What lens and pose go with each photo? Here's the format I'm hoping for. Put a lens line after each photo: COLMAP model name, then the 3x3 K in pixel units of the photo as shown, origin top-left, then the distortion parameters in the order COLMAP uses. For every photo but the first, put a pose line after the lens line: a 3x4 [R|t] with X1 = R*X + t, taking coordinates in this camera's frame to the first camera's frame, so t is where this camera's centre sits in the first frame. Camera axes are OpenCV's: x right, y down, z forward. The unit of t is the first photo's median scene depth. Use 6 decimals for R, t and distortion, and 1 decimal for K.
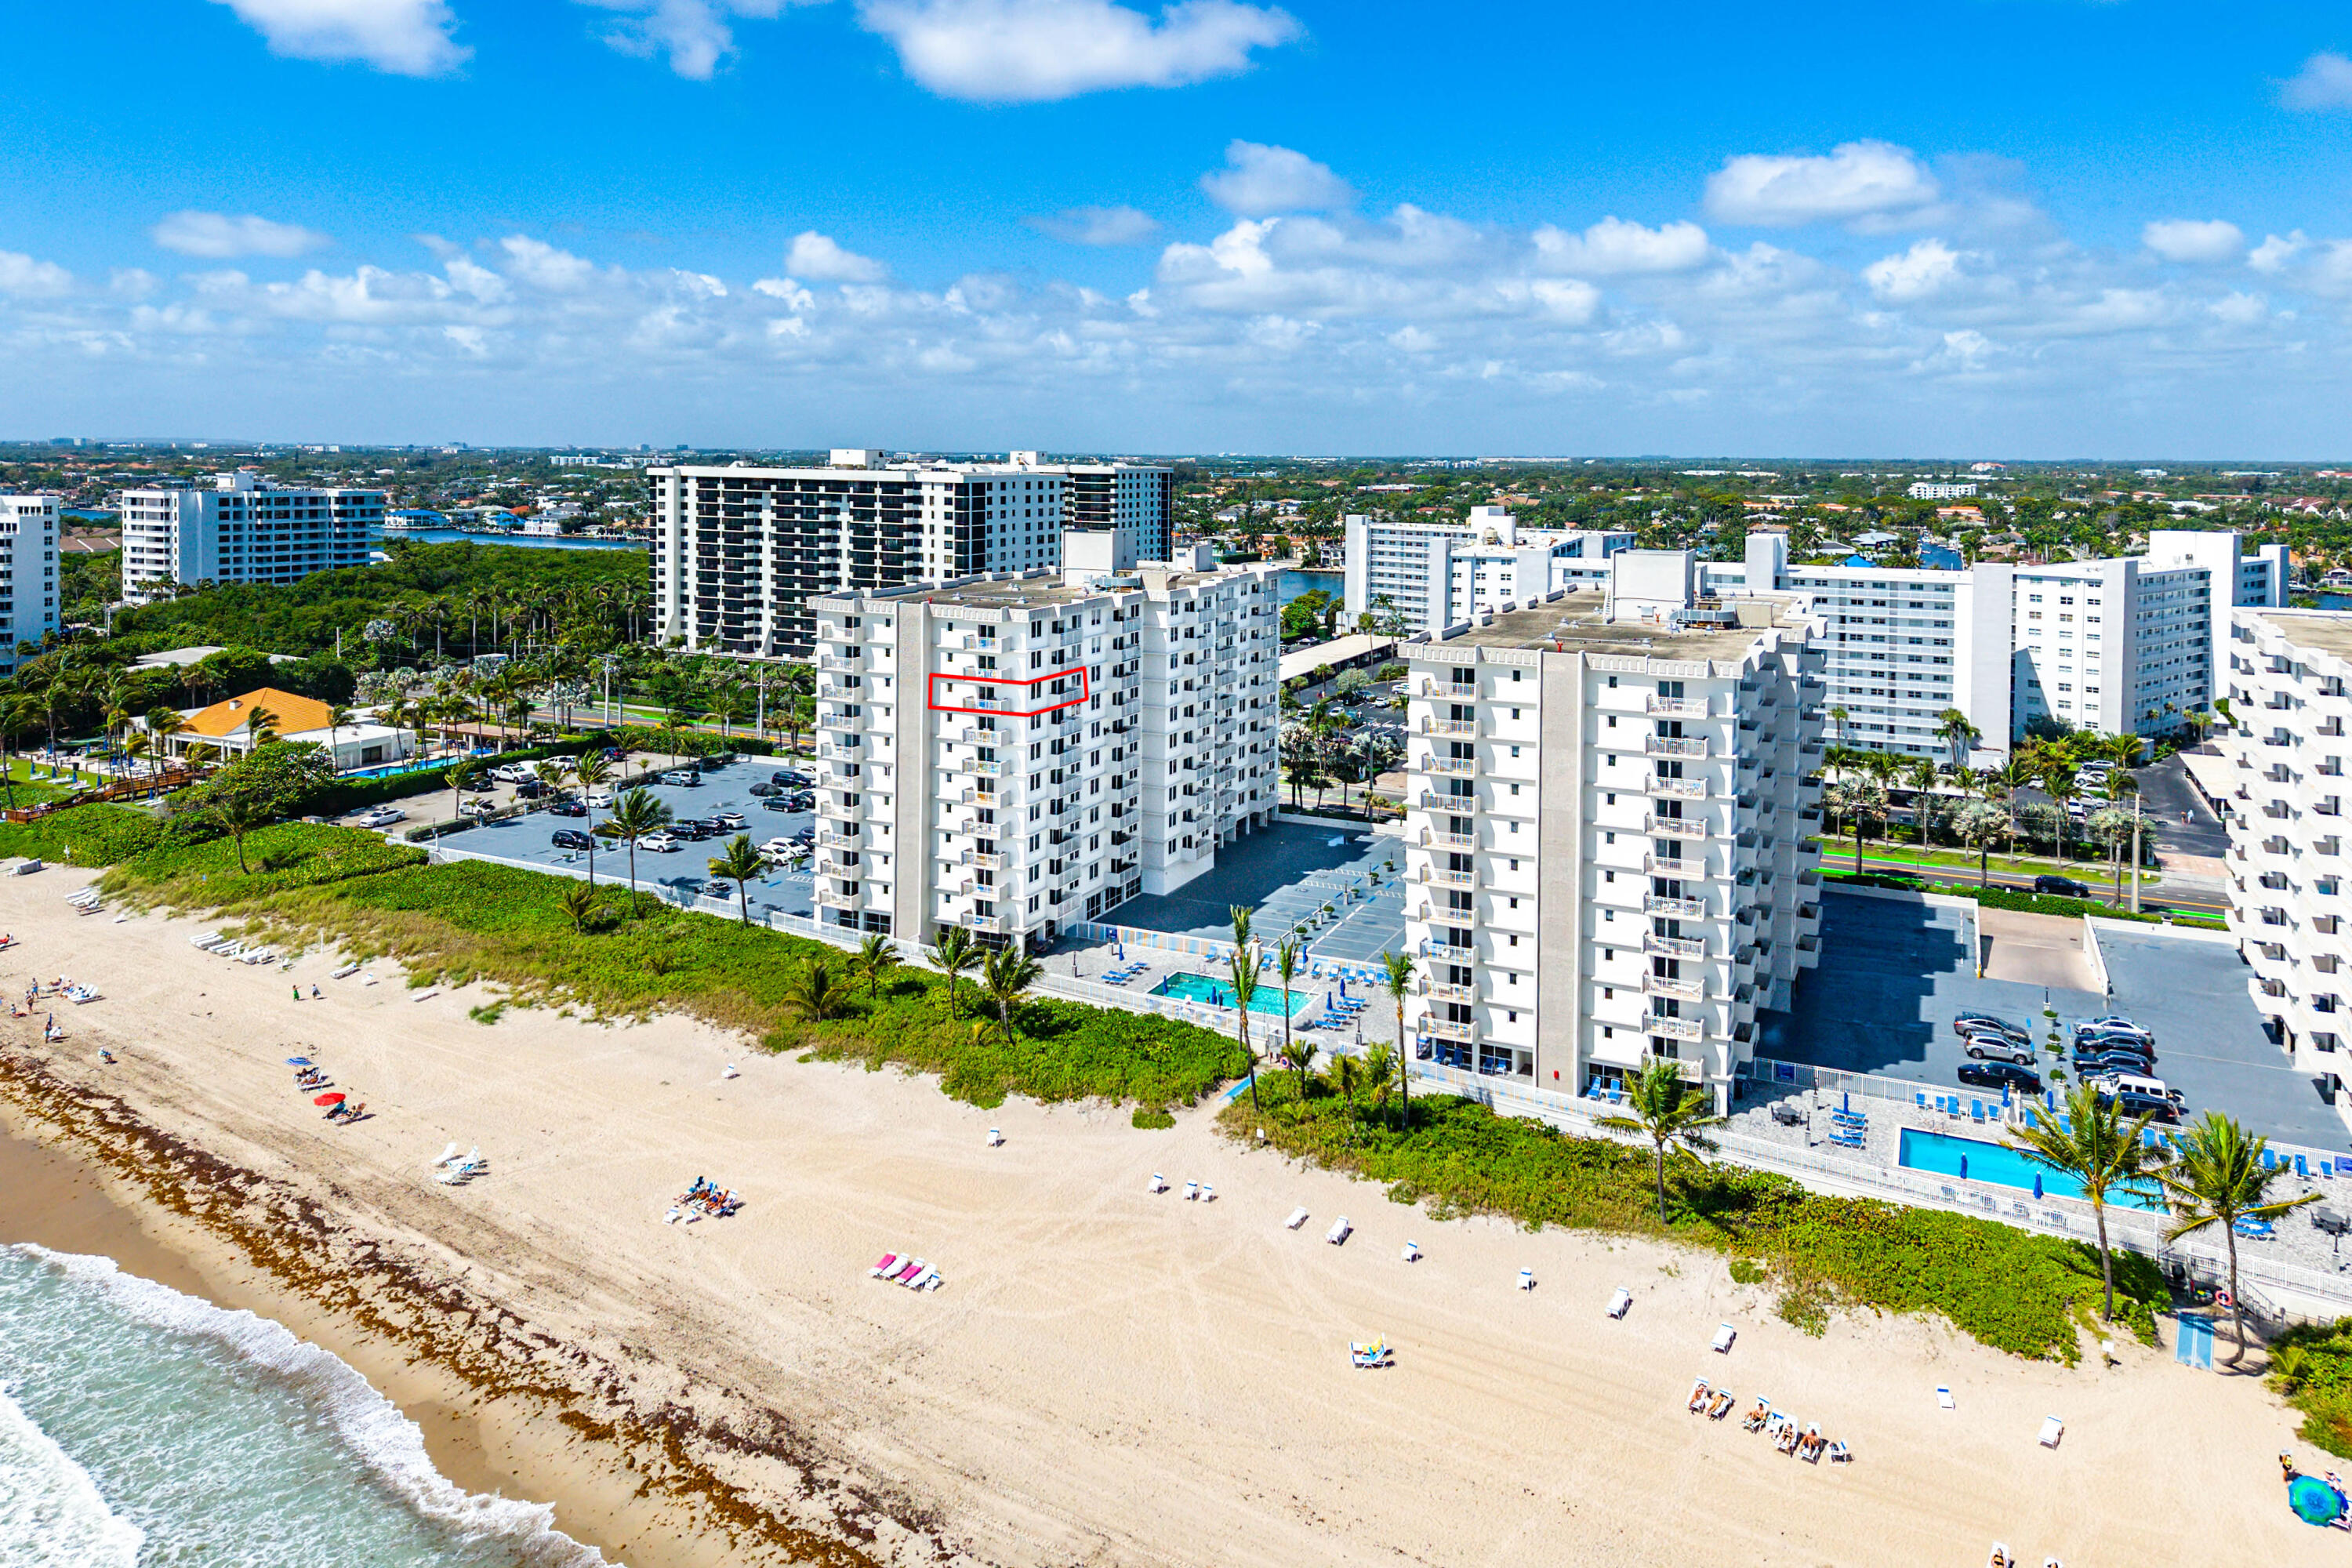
lens RADIAL K [[1501.1, 0, 1166.5], [0, 1501.1, 783.5], [0, 0, 1]] dist [0.016714, 0.000522]
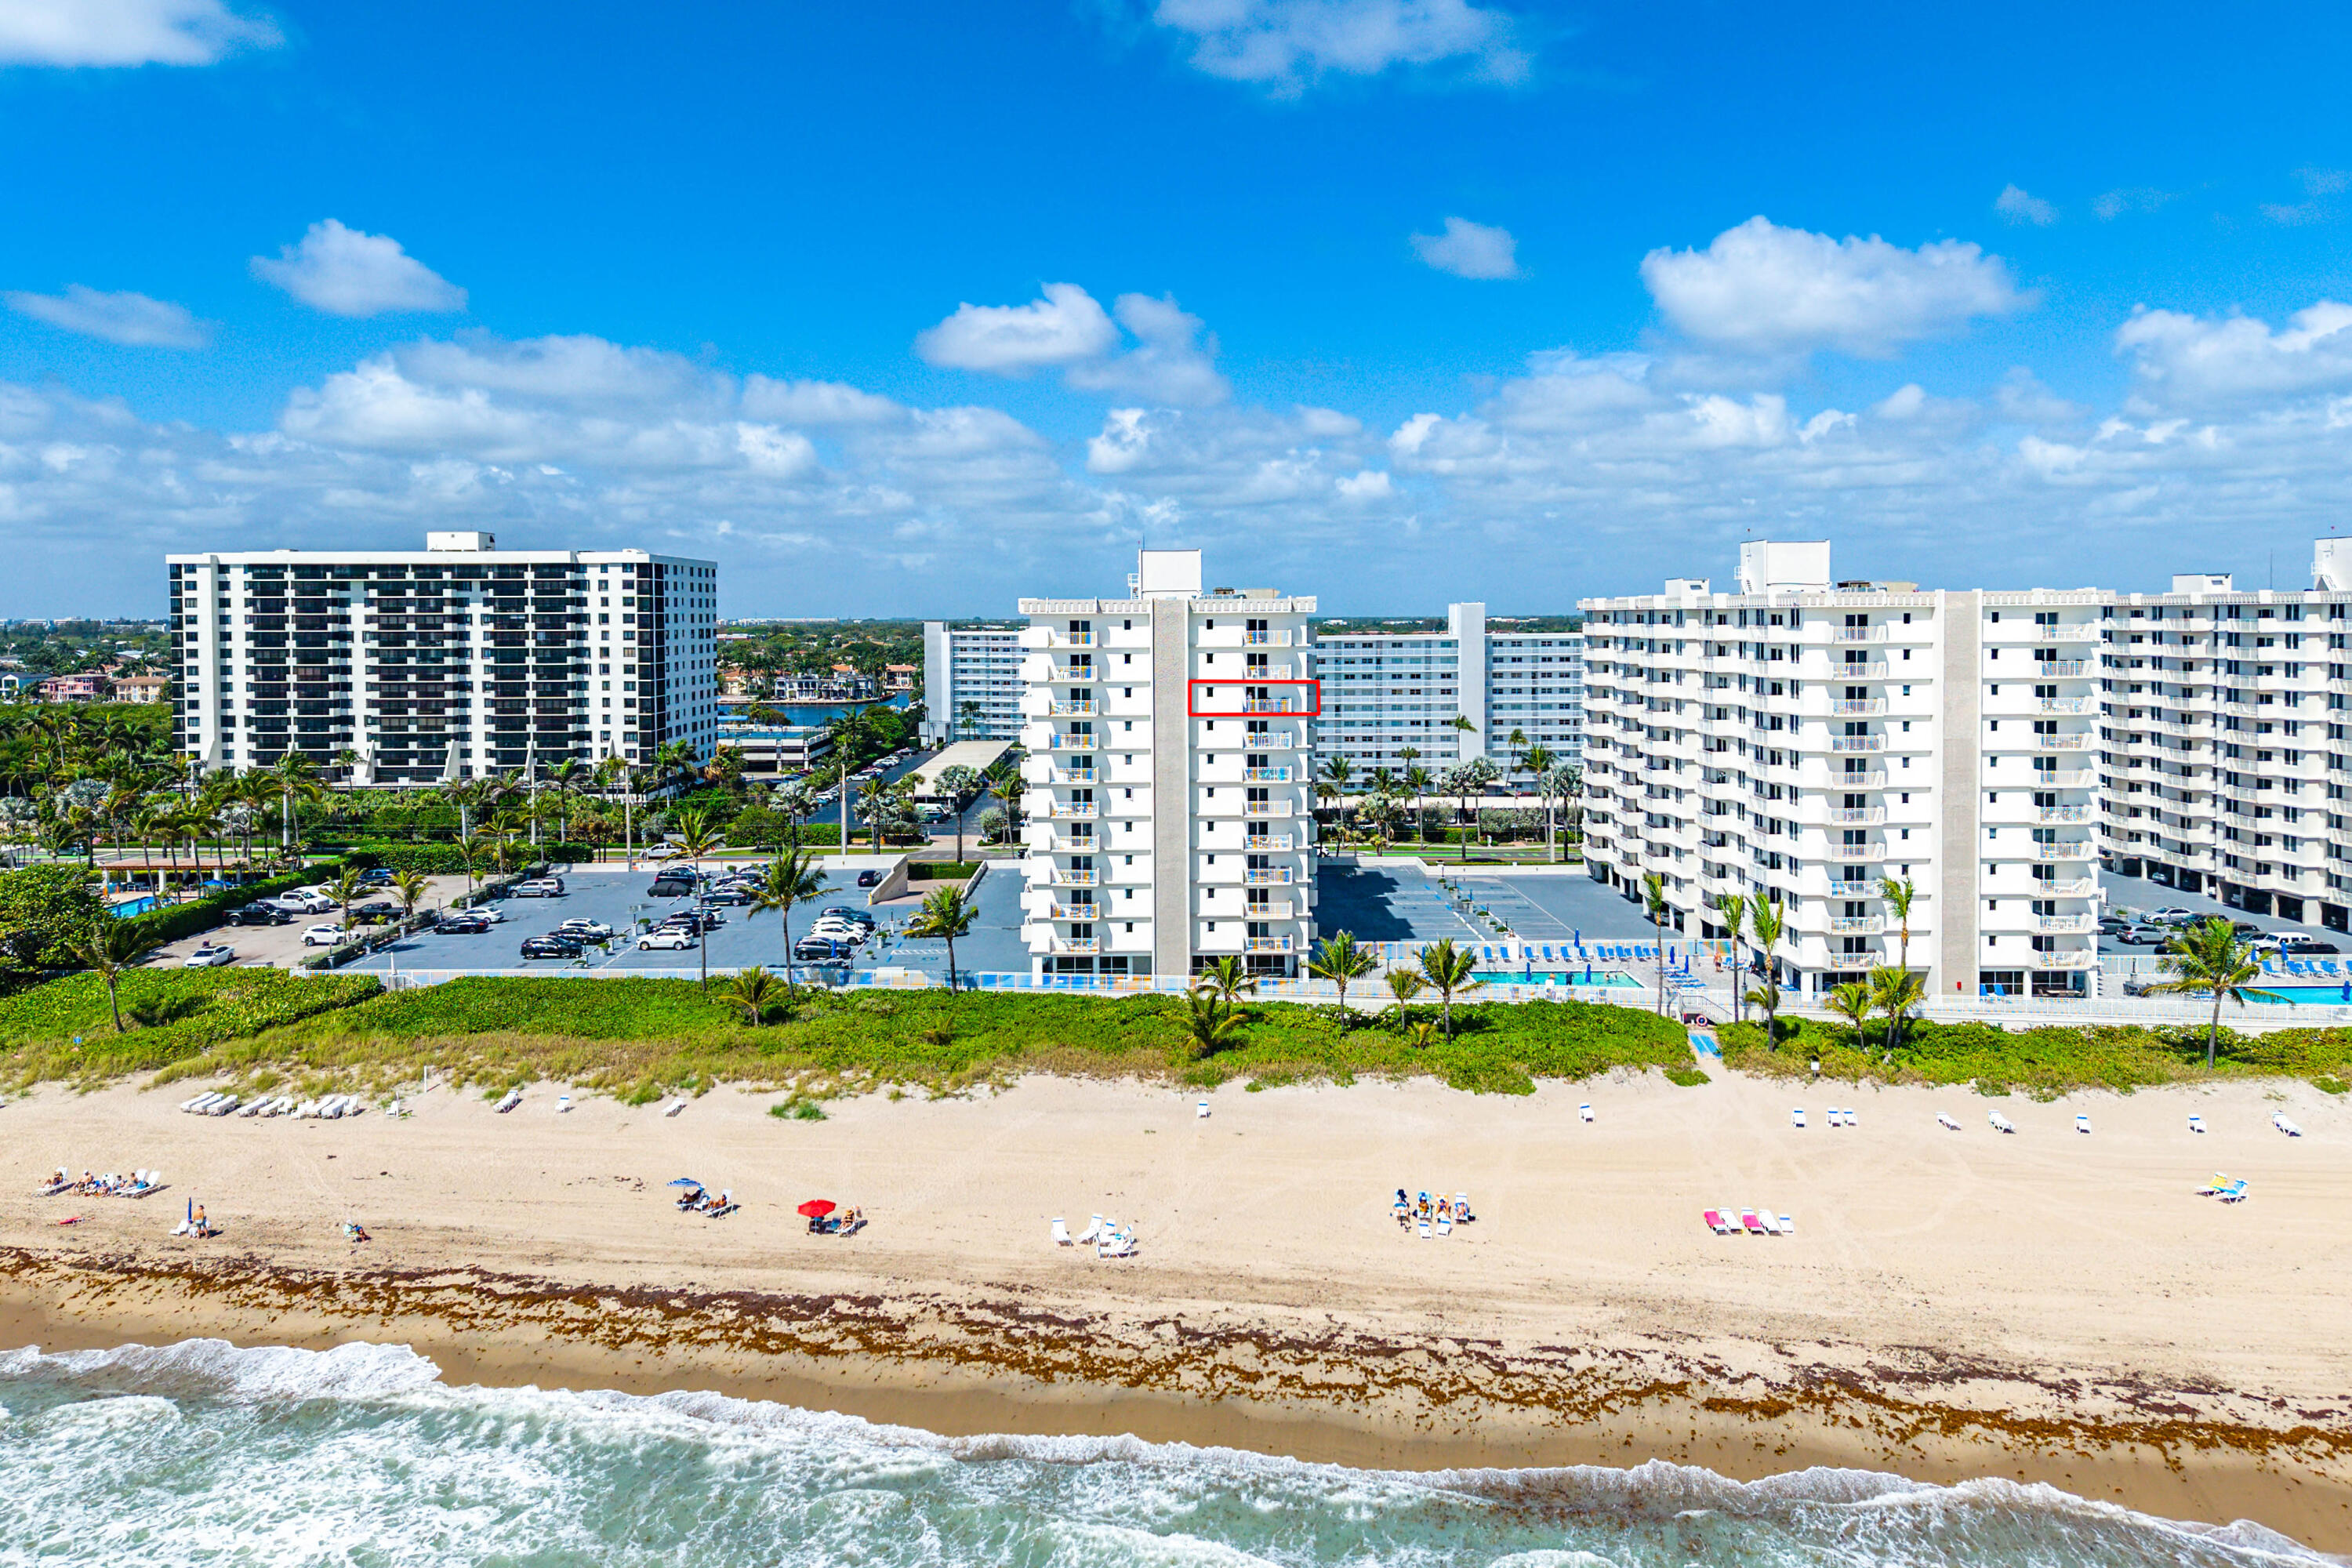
lens RADIAL K [[1501.1, 0, 1106.4], [0, 1501.1, 922.0], [0, 0, 1]] dist [0.016714, 0.000522]
pose [[0.909980, -0.097338, 0.403066, -0.262892], [0.101691, 0.994759, 0.010646, 0.026730], [-0.401989, 0.031300, 0.915109, 0.089738]]
